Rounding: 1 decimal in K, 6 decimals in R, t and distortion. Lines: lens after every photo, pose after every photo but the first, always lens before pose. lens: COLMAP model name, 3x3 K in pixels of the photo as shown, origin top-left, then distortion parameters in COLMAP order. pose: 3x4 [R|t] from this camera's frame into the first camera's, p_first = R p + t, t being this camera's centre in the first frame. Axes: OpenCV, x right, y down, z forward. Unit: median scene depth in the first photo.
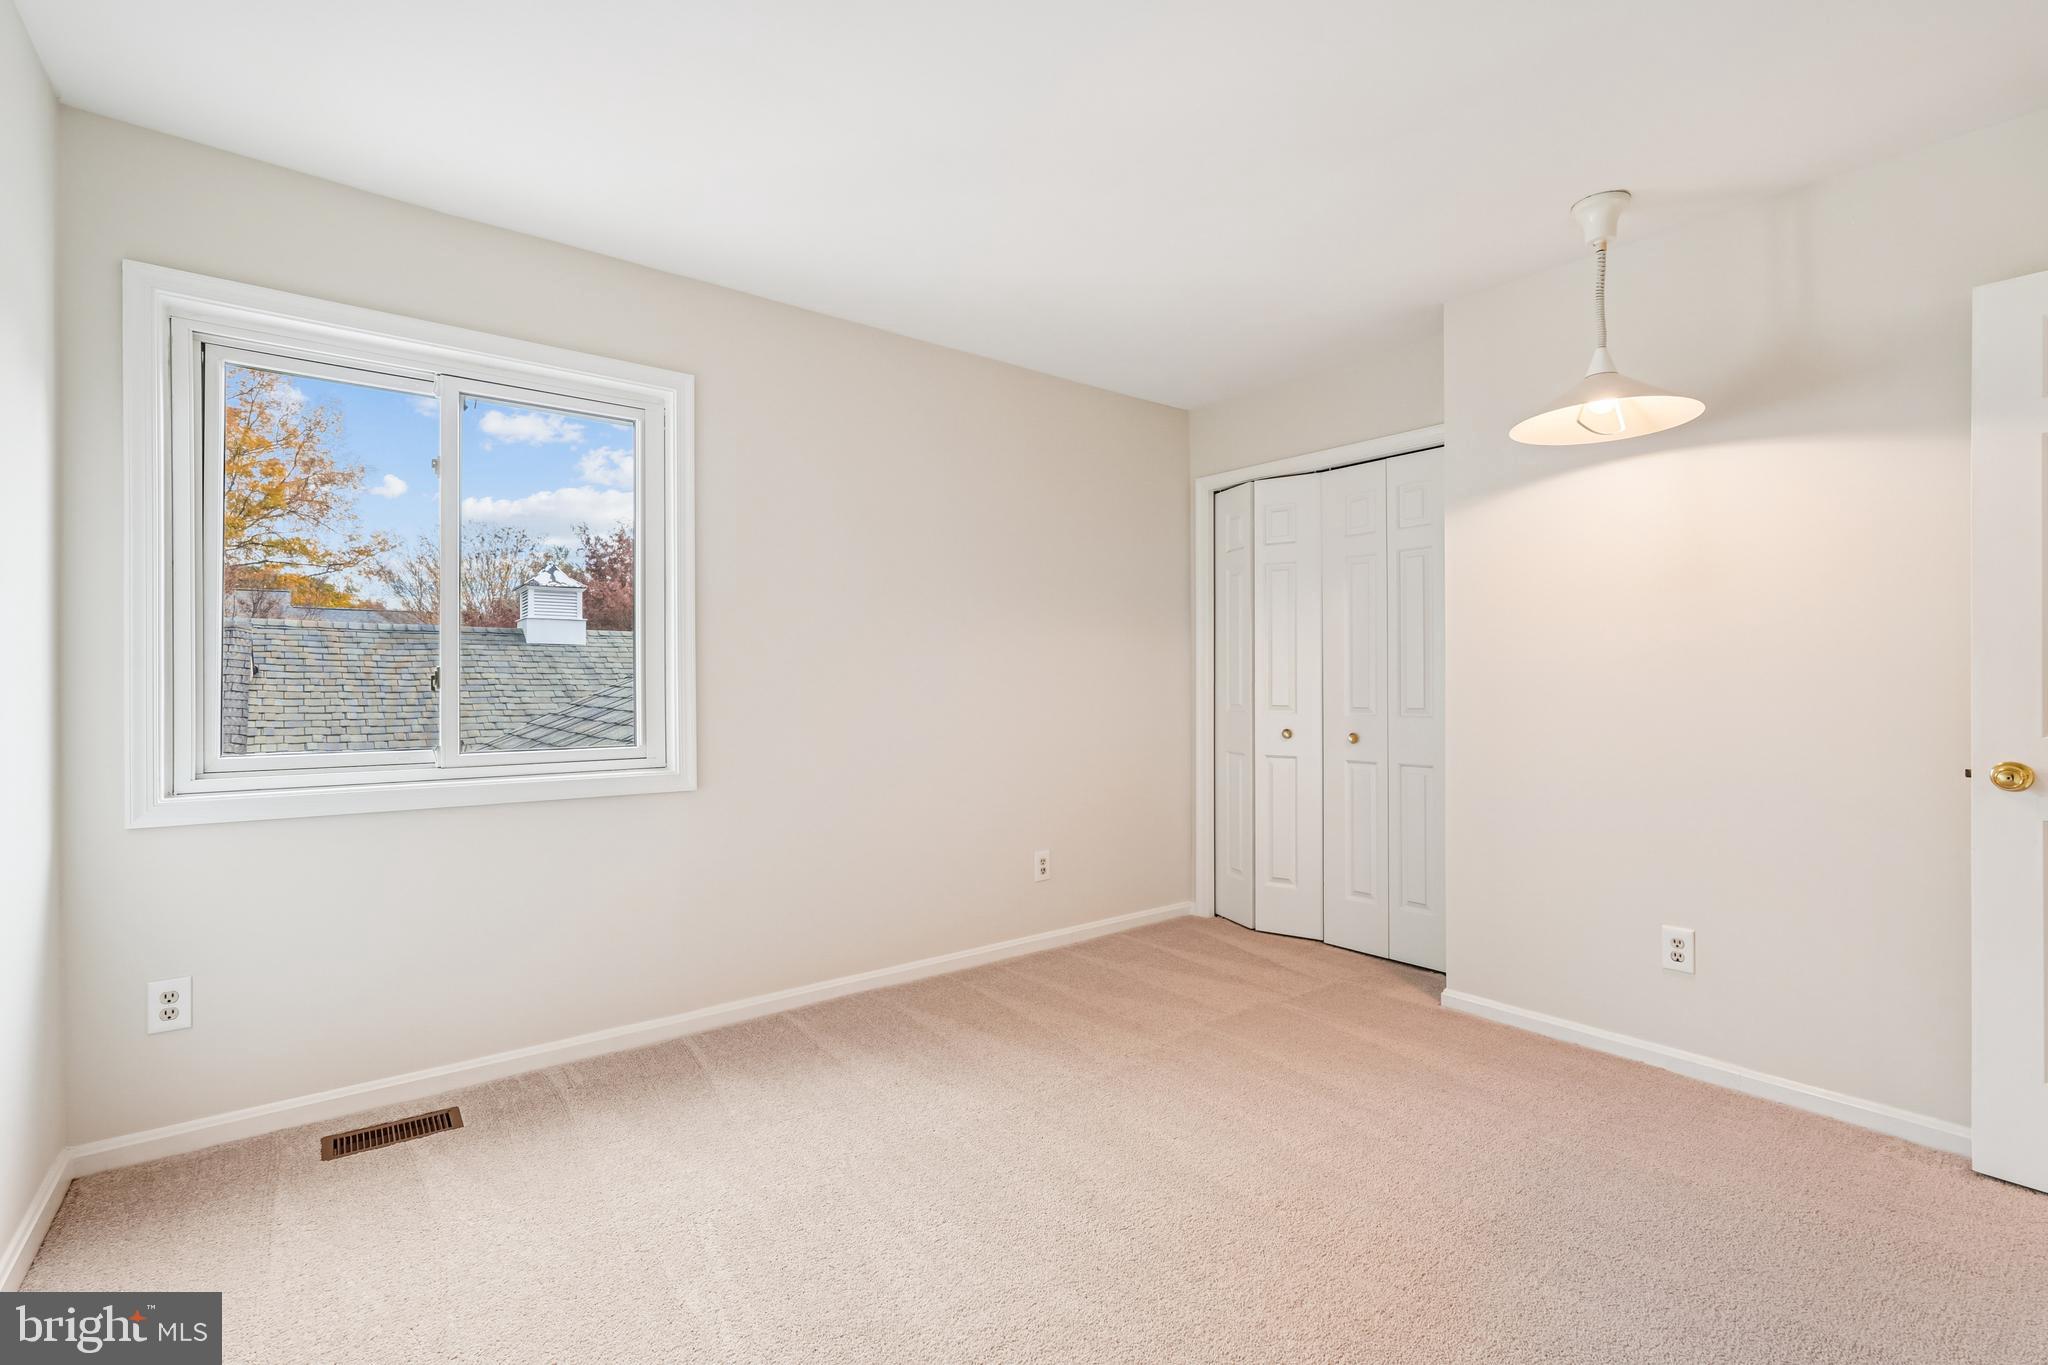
lens RADIAL K [[928.8, 0, 1022.1], [0, 928.8, 679.1], [0, 0, 1]] dist [-0.009332, 0.003572]
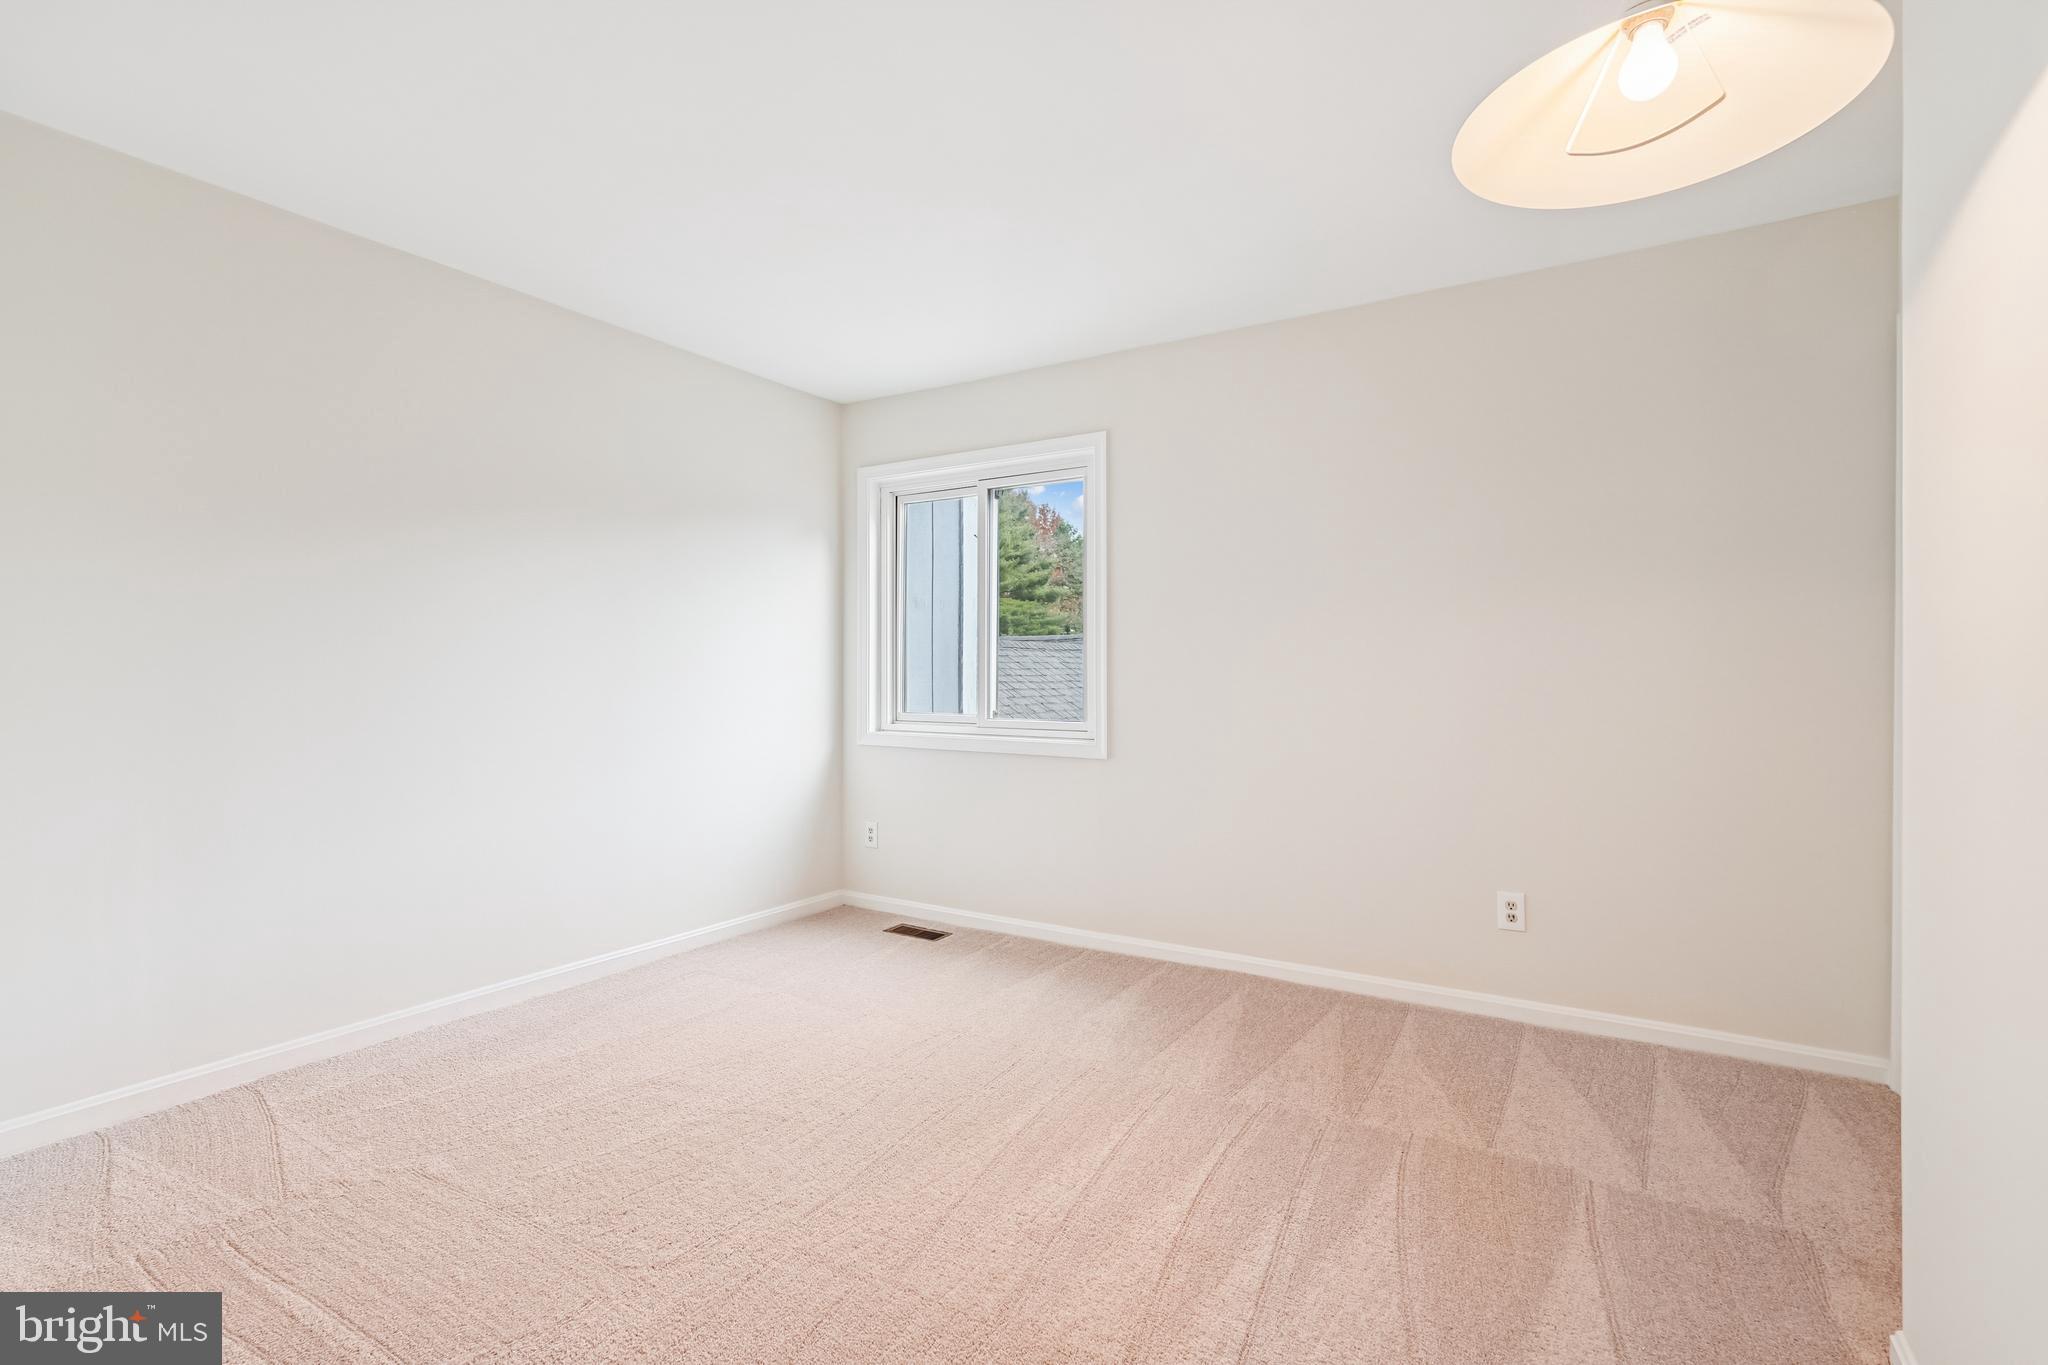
lens RADIAL K [[928.8, 0, 1013.8], [0, 928.8, 674.2], [0, 0, 1]] dist [-0.009332, 0.003572]
pose [[0.342662, 0.006952, -0.939433, 1.044539], [0.004298, 0.999951, 0.008967, -0.011323], [0.939449, -0.007110, 0.342615, 0.589343]]
